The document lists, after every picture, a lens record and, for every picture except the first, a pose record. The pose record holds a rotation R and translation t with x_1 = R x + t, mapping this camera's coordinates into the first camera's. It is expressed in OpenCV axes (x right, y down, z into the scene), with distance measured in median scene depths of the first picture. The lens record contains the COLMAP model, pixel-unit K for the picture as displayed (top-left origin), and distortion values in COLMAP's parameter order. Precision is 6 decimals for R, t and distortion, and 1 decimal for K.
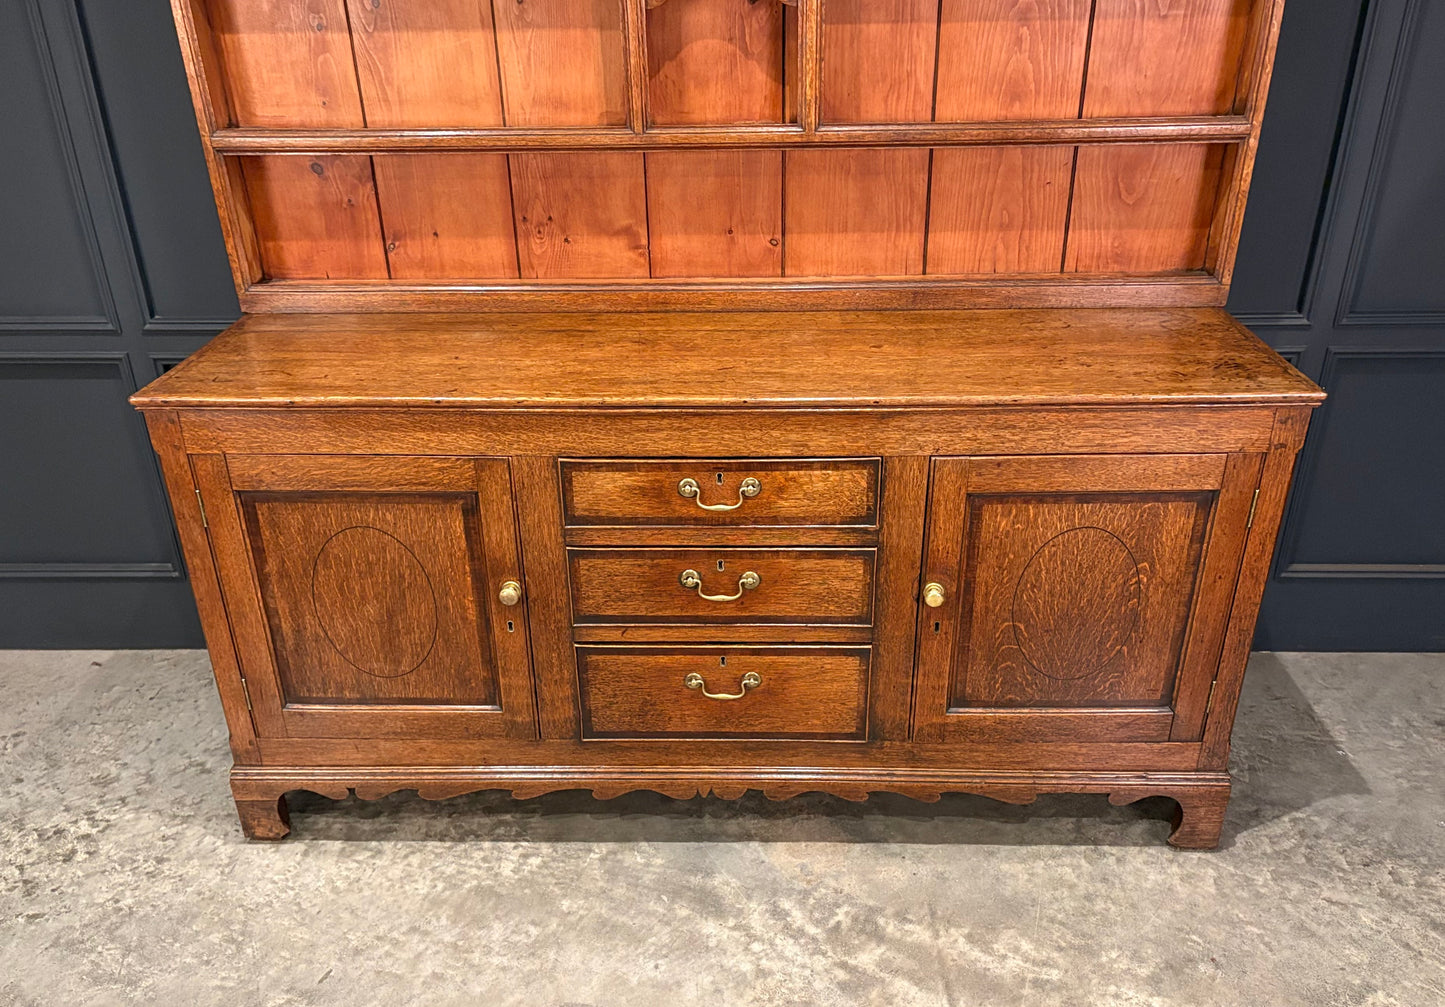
lens RADIAL K [[1189.3, 0, 724.3], [0, 1189.3, 569.9], [0, 0, 1]] dist [0.027299, 0.003029]
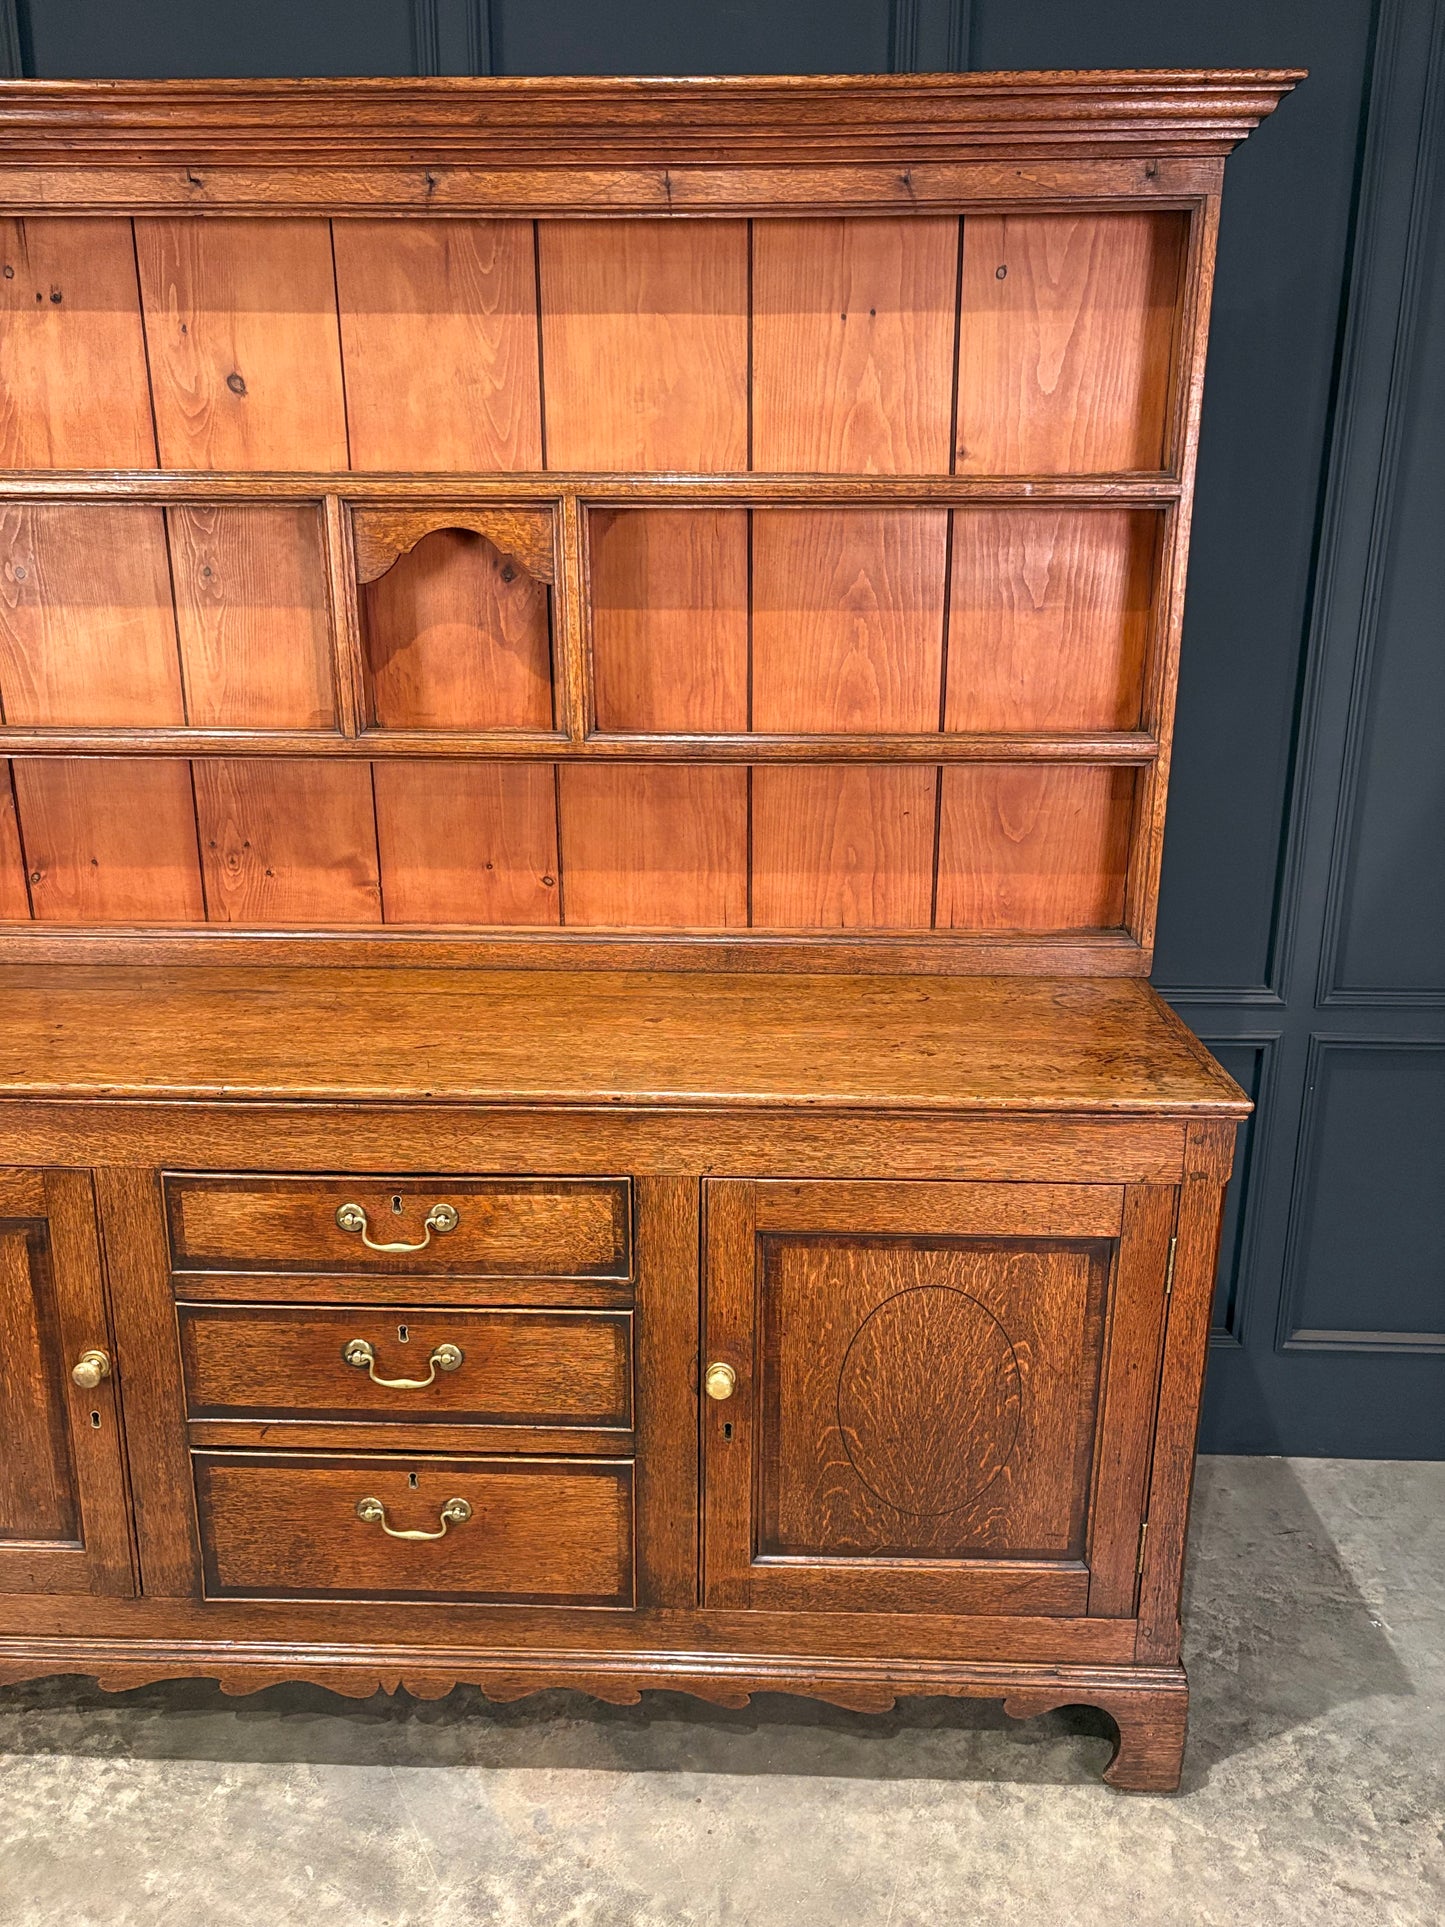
lens RADIAL K [[1439.7, 0, 722.5], [0, 1439.7, 963.5], [0, 0, 1]] dist [0.050651, -0.057060]
pose [[0.999826, 0.018351, 0.003487, 0.159815], [-0.017143, 0.975581, -0.218971, -0.030027], [-0.007420, 0.218873, 0.975725, 0.137716]]
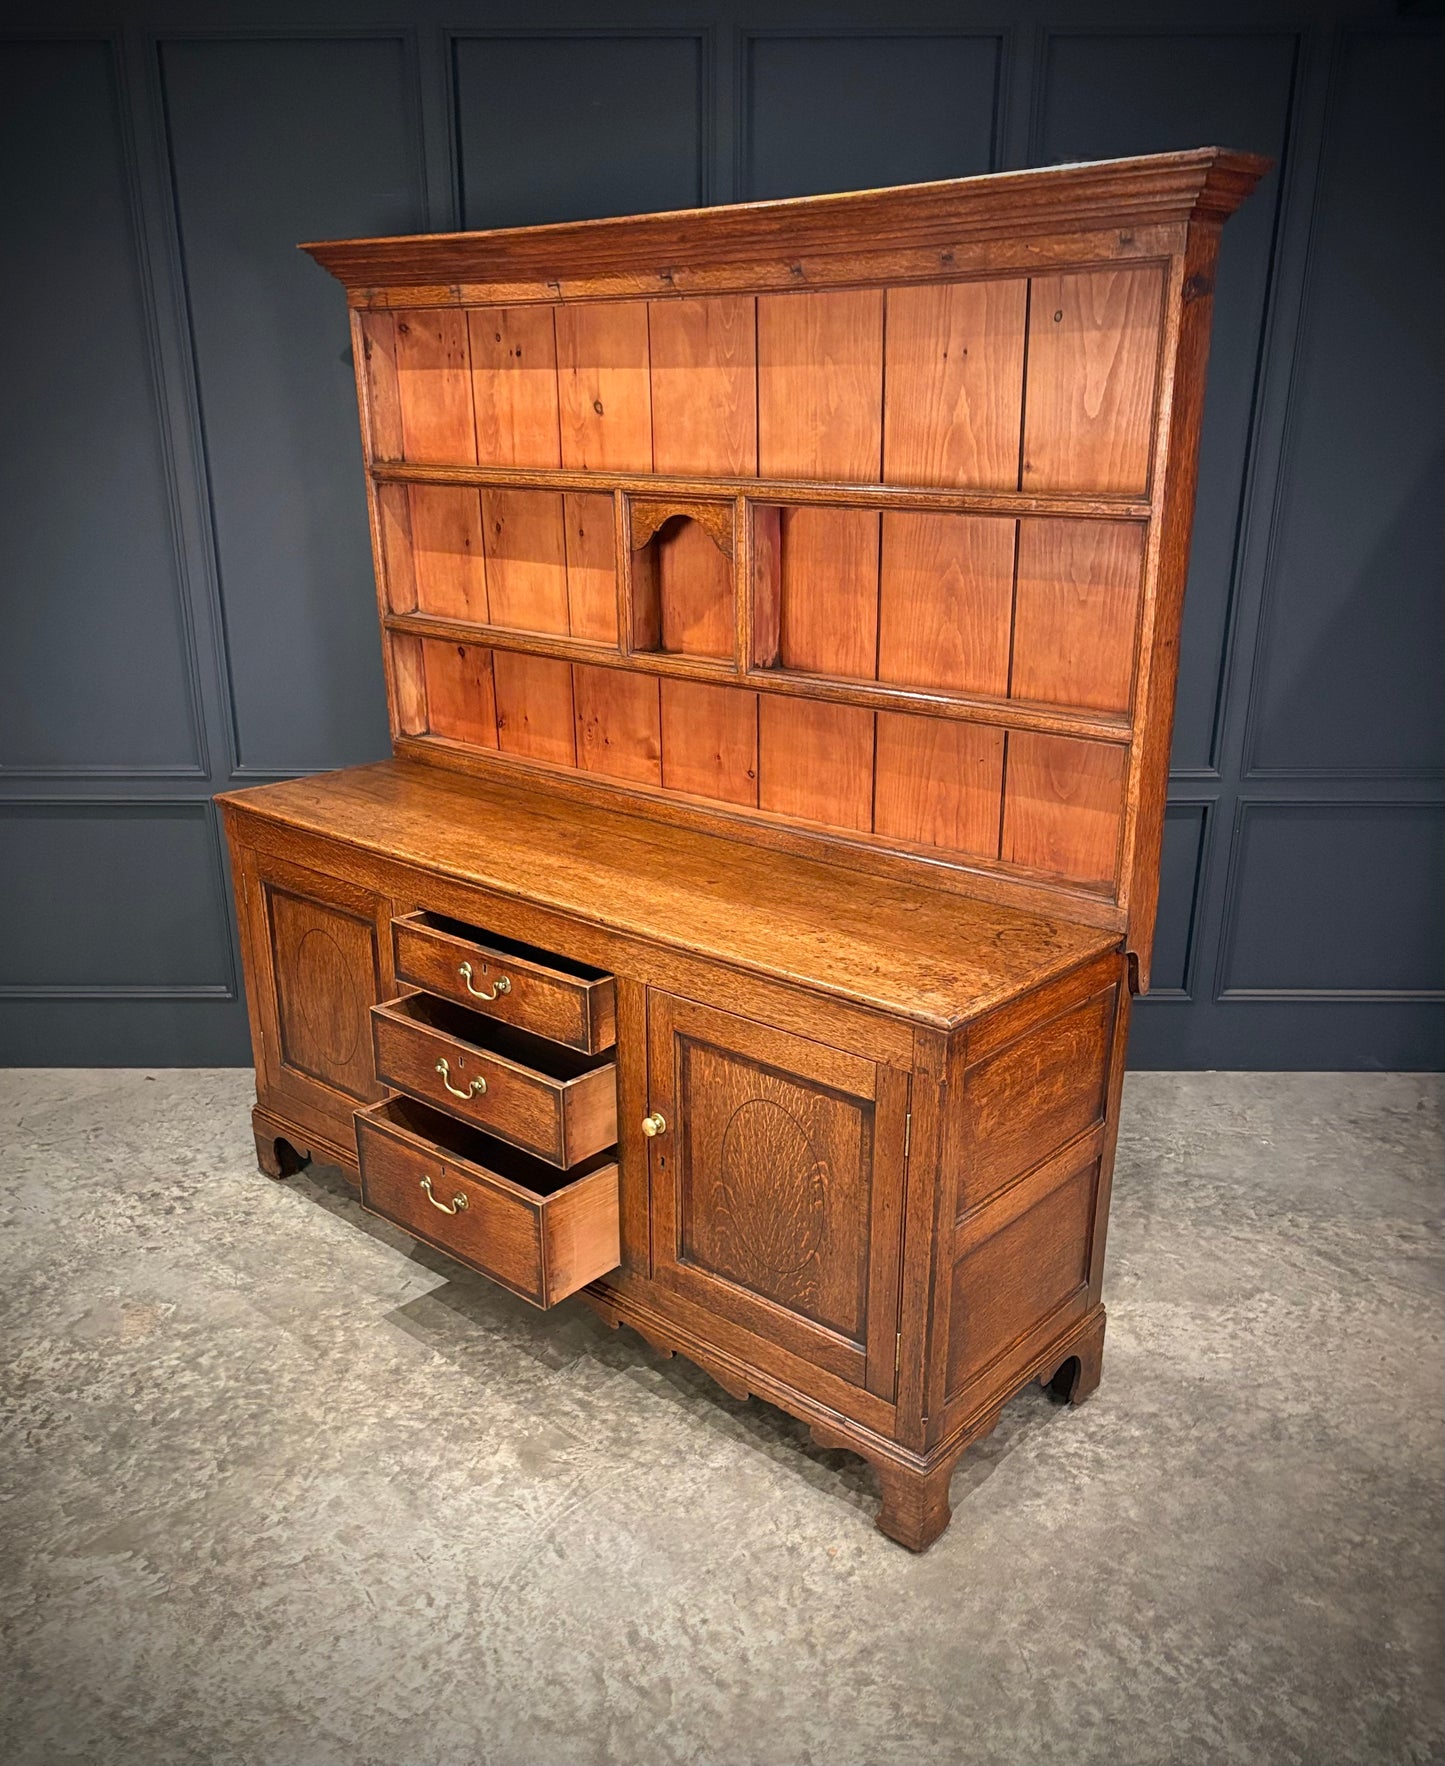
lens RADIAL K [[1522.0, 0, 681.8], [0, 1522.0, 950.3], [0, 0, 1]] dist [0.092983, -0.243607]
pose [[0.755192, 0.235996, -0.611548, 0.877647], [-0.314038, 0.949166, -0.021519, -0.093136], [0.575382, 0.208300, 0.790915, -0.022019]]
